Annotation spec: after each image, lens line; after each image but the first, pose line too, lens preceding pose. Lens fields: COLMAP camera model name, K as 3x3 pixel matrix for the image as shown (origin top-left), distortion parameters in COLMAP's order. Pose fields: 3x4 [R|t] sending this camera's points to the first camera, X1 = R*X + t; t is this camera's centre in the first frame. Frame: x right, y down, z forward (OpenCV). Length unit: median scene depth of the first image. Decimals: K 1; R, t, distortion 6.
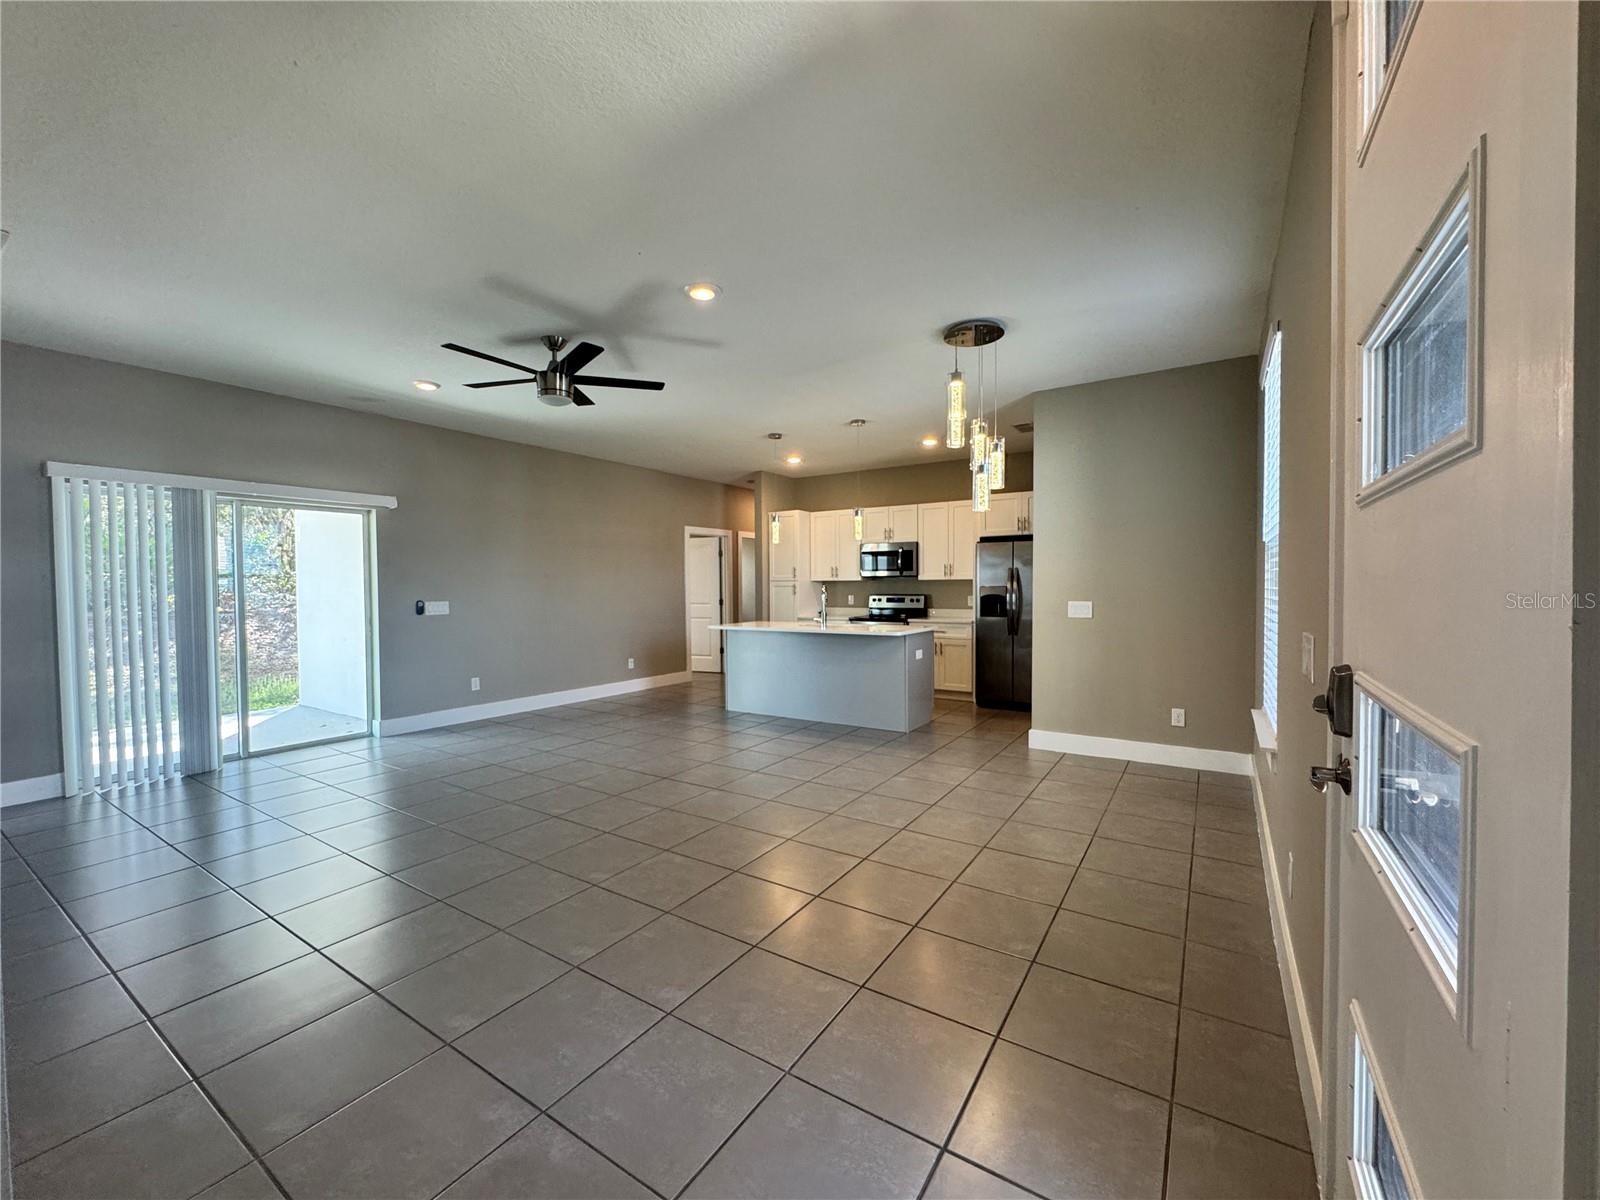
lens RADIAL K [[642.5, 0, 799.5], [0, 642.5, 600.3], [0, 0, 1]] dist [-0.003918, 0.000758]
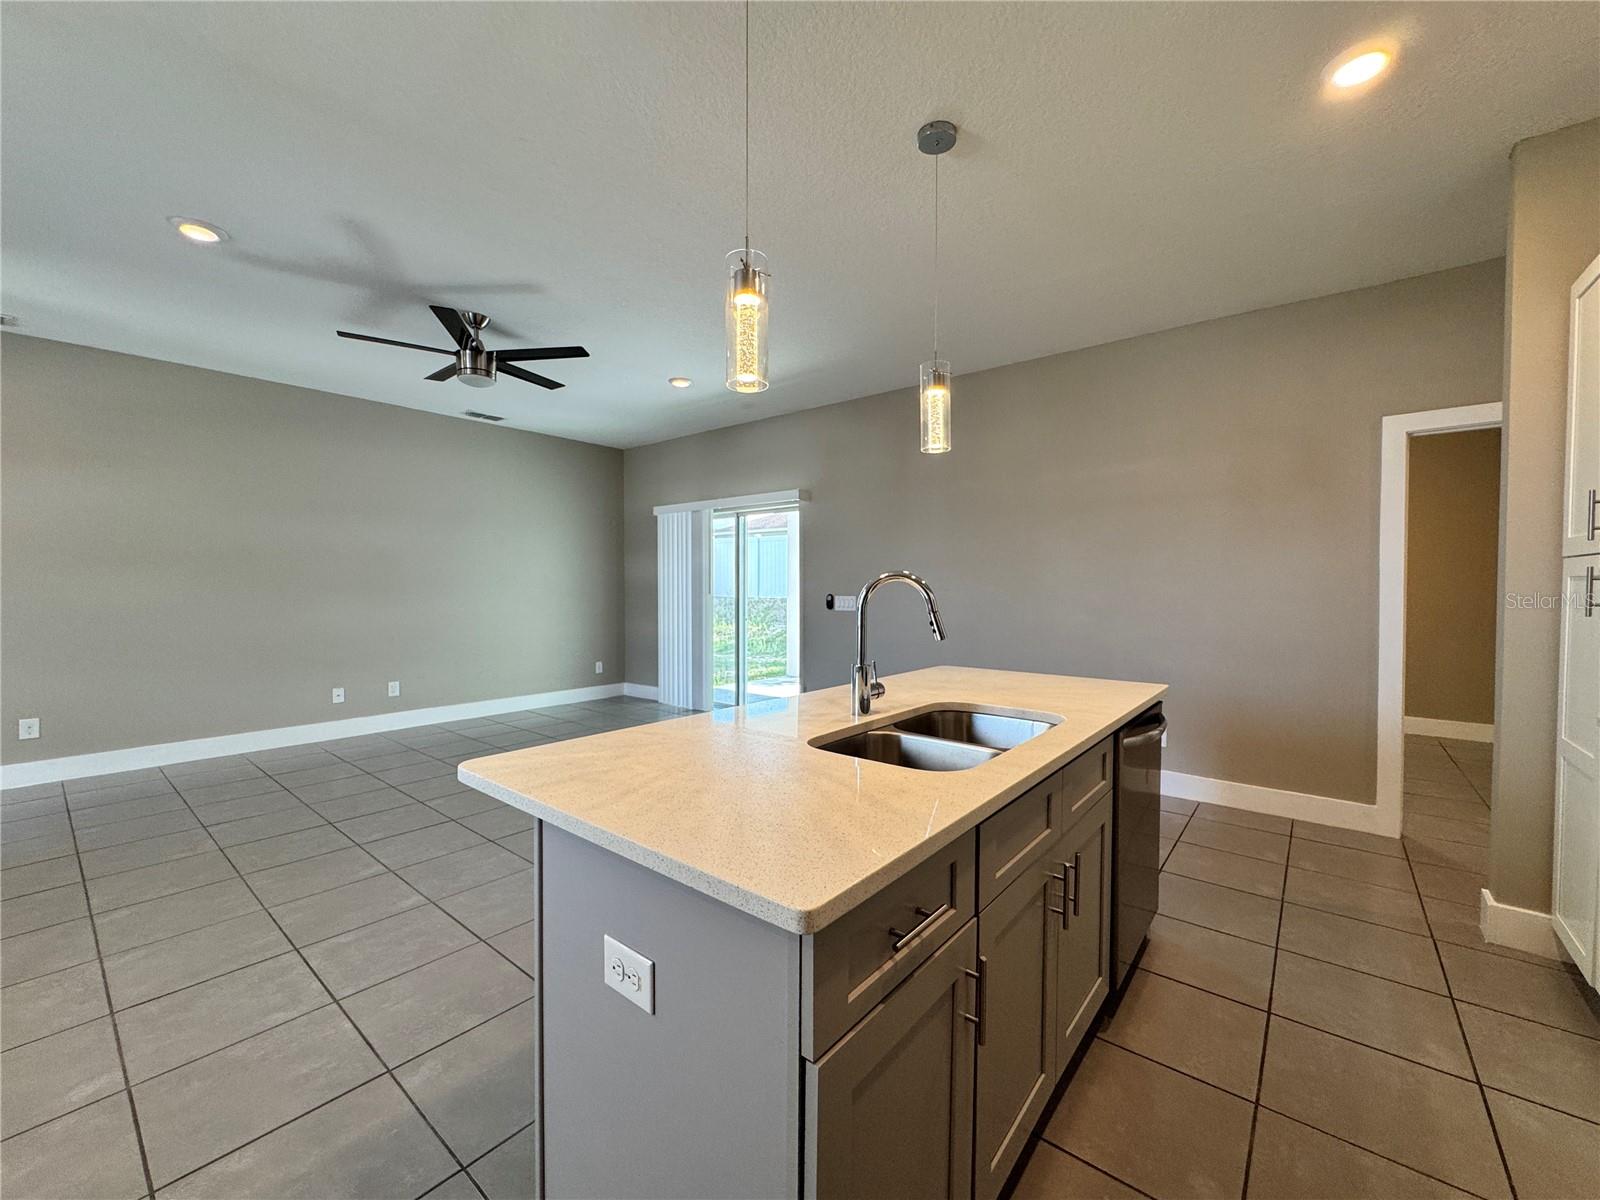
lens RADIAL K [[642.5, 0, 799.5], [0, 642.5, 600.3], [0, 0, 1]] dist [-0.003918, 0.000758]
pose [[-0.114404, 0.028974, -0.993012, 0.260881], [-0.024852, 0.999178, 0.032017, -0.014784], [0.993123, 0.028342, -0.113590, 0.804524]]
